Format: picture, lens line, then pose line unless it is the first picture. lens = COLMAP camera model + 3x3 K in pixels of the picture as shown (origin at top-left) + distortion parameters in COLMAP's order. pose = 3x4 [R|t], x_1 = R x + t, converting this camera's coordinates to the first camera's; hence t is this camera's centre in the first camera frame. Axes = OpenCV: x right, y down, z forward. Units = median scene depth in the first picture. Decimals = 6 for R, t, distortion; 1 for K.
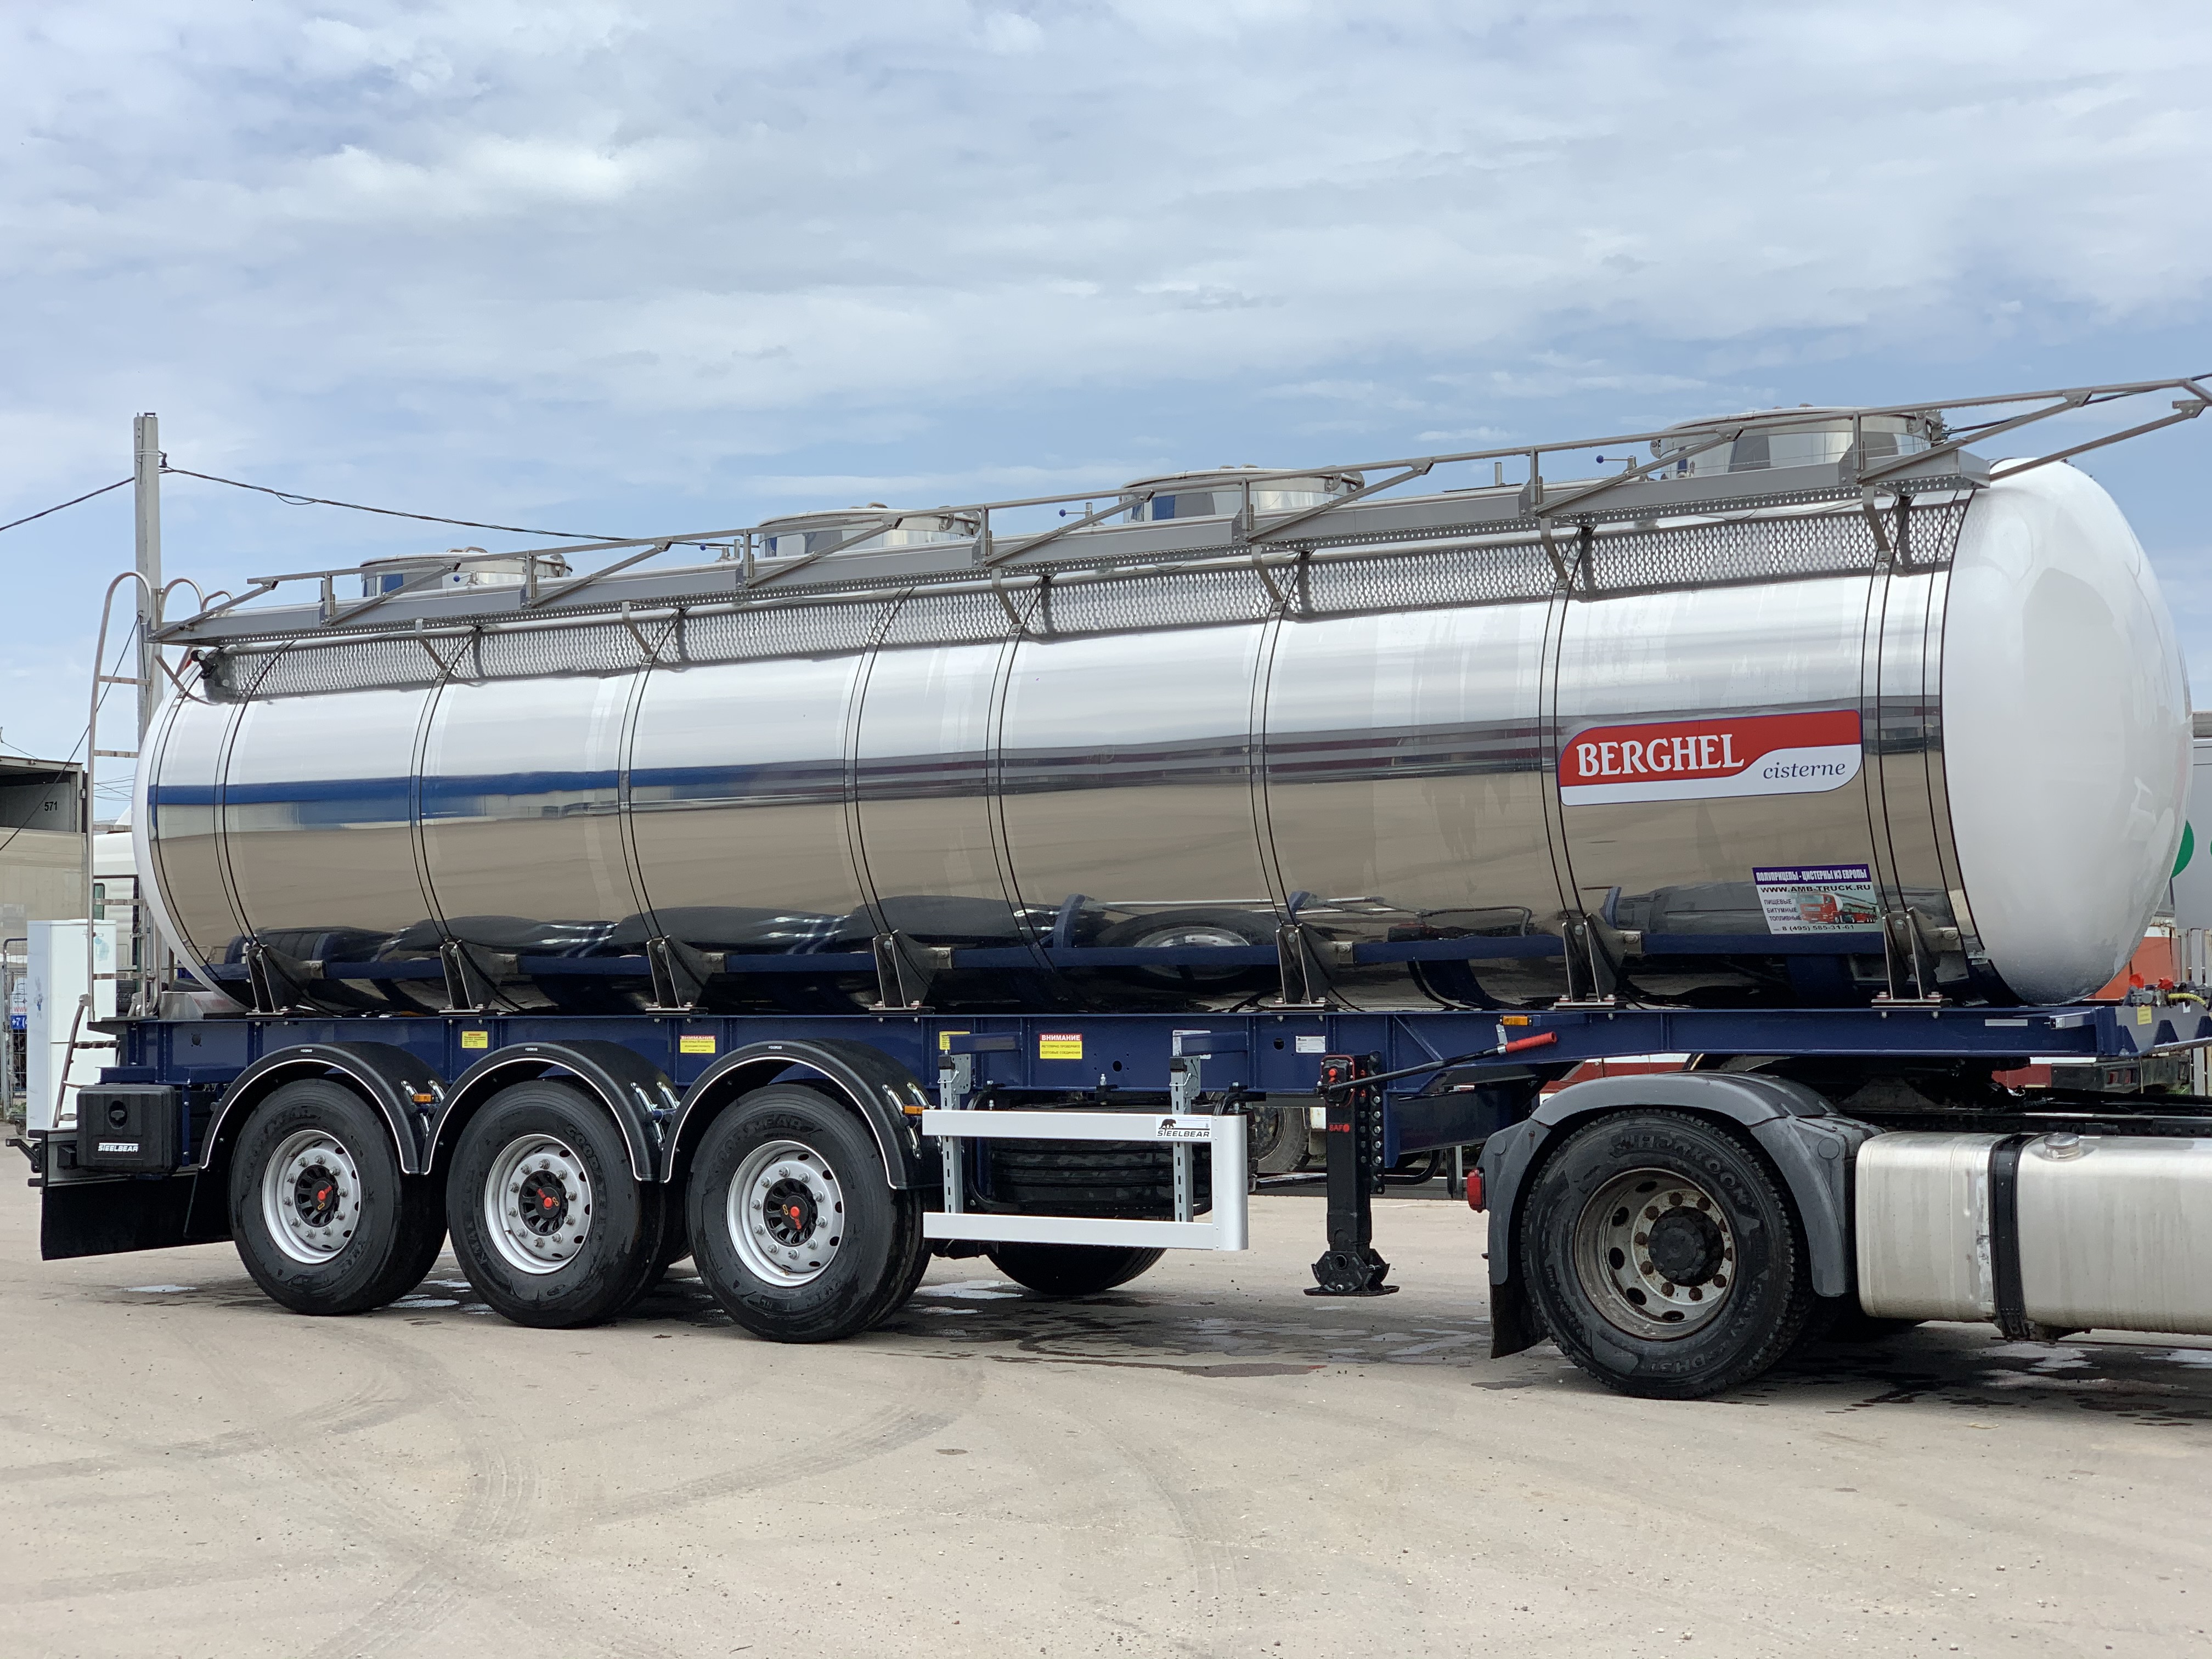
lens RADIAL K [[3273.2, 0, 1133.4], [0, 3273.2, 827.3], [0, 0, 1]] dist [-0.019222, 0.576443]
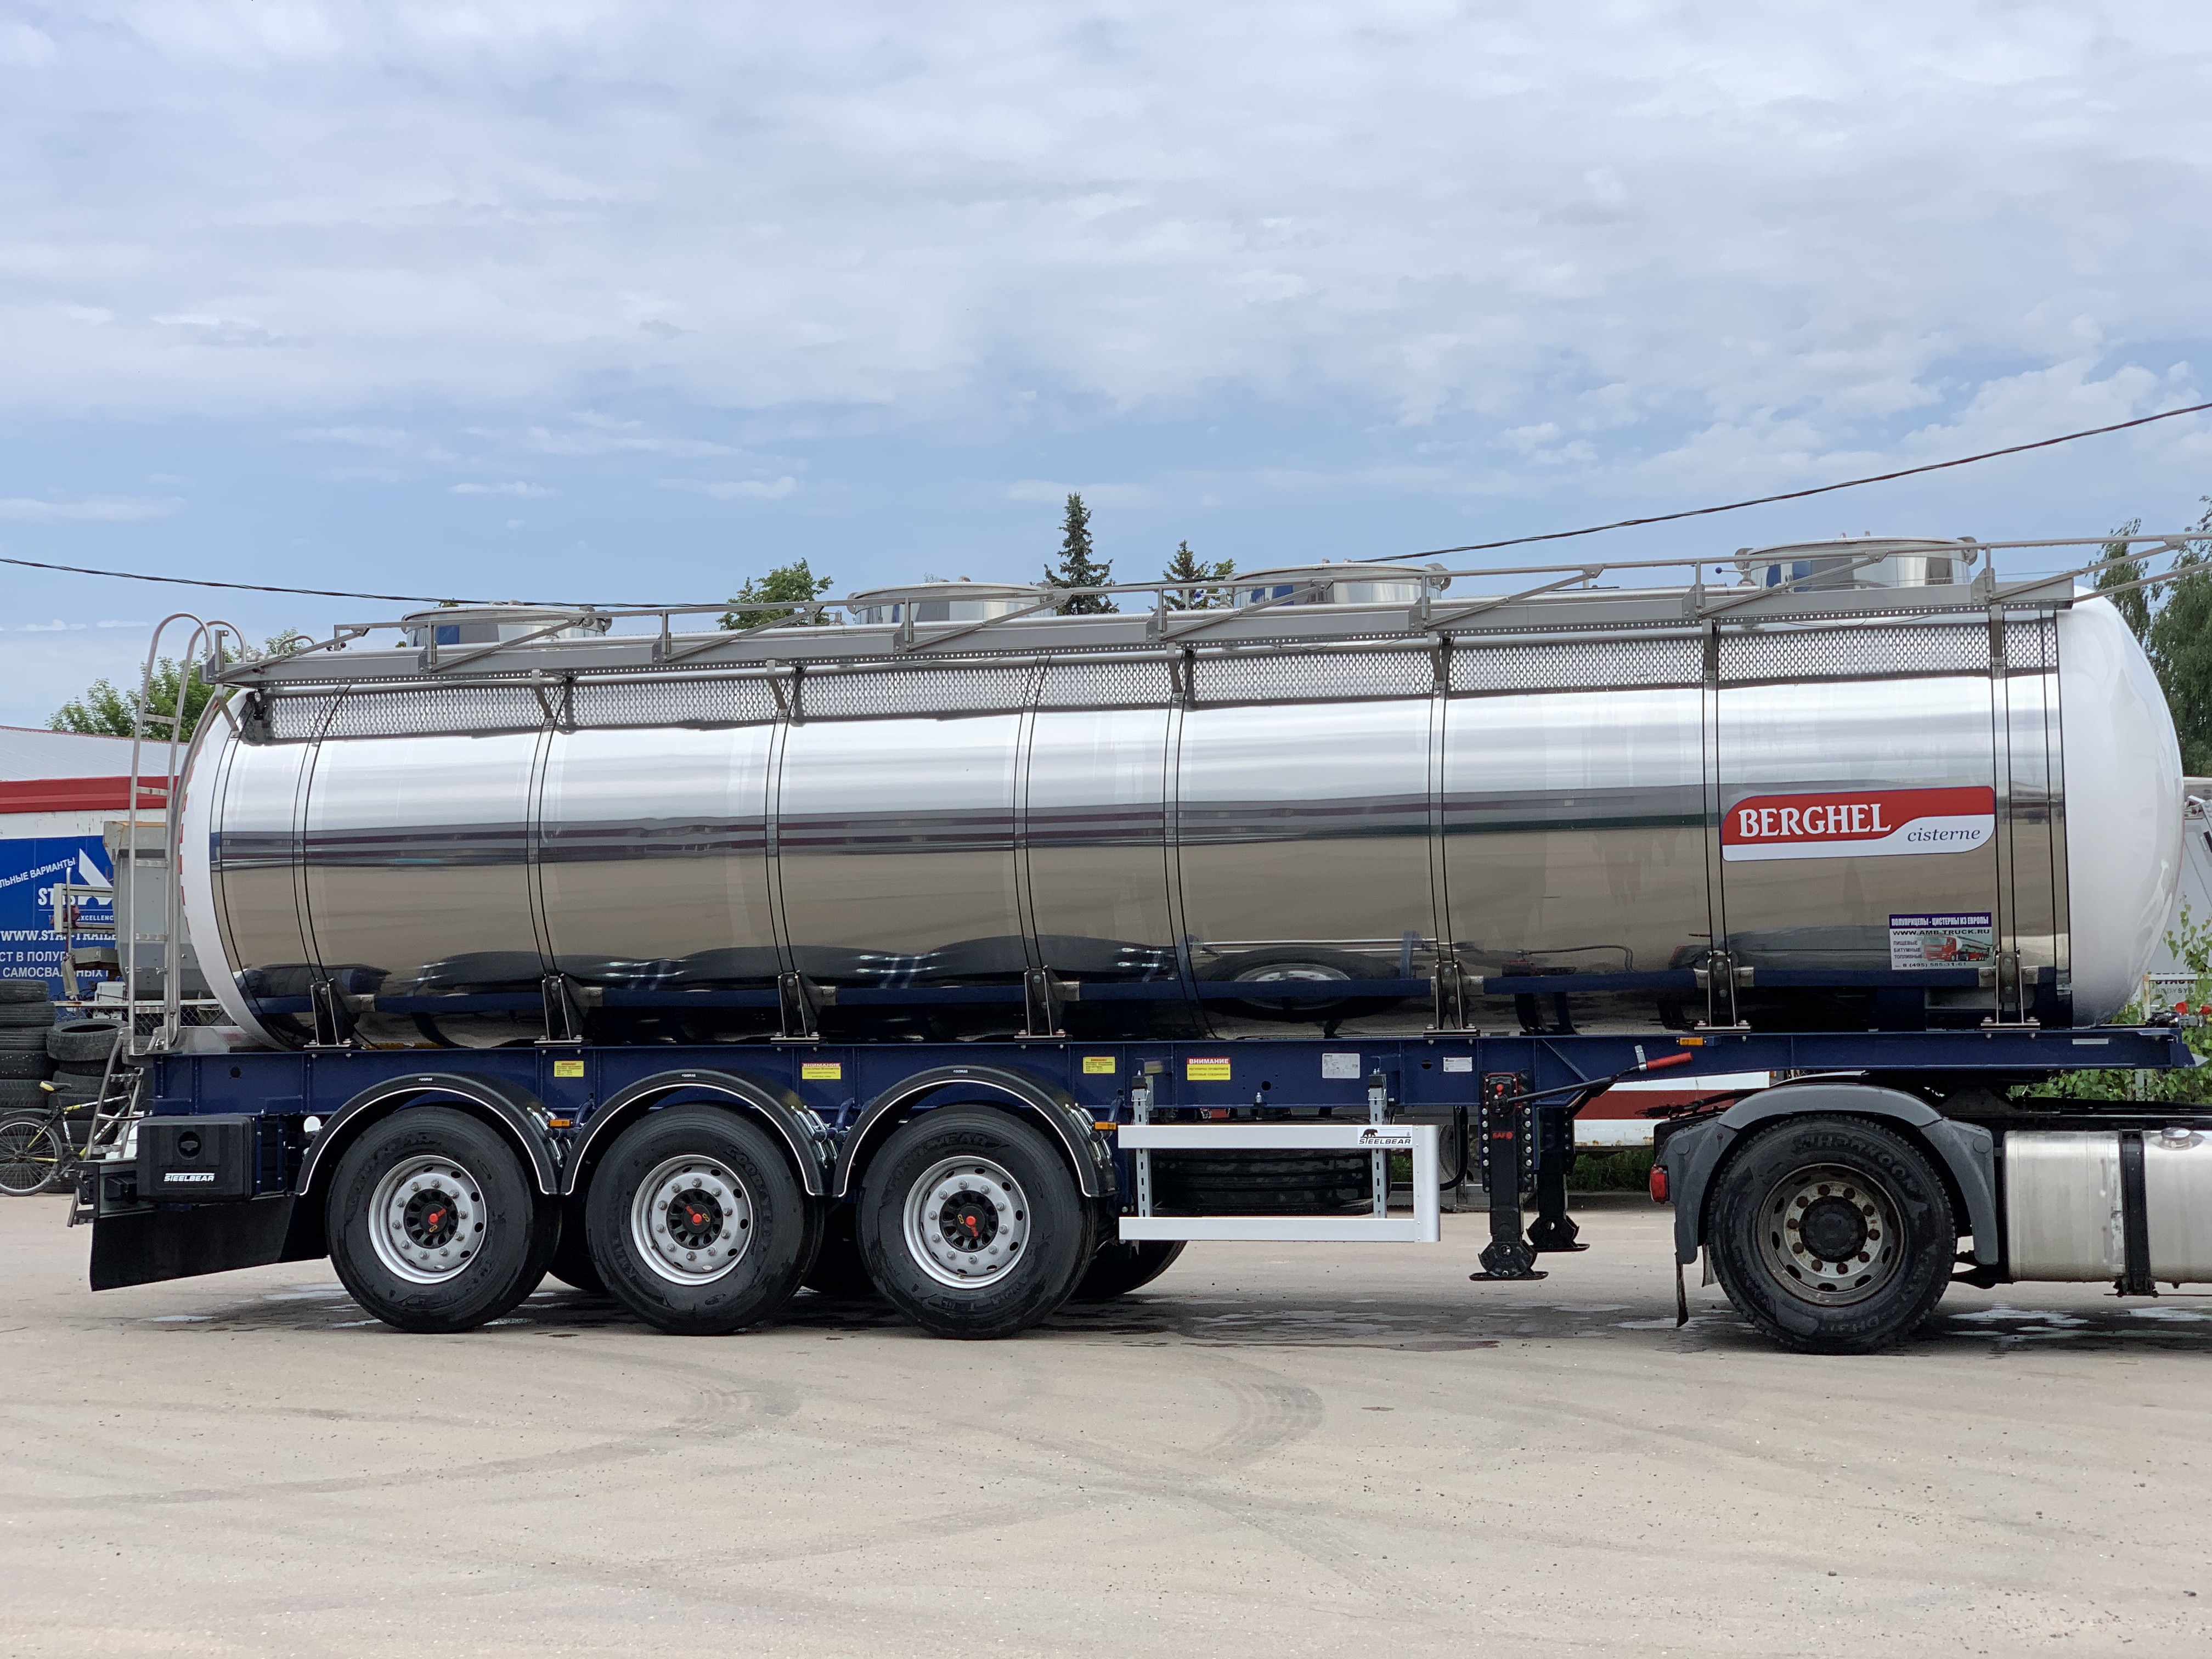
lens RADIAL K [[3300.8, 0, 1106.0], [0, 3300.8, 829.5], [0, 0, 1]] dist [0.063513, -0.154815]
pose [[0.958838, 0.016092, 0.283498, -0.407804], [-0.011470, 0.999773, -0.017956, 0.005821], [-0.283723, 0.013966, 0.958805, -0.086864]]
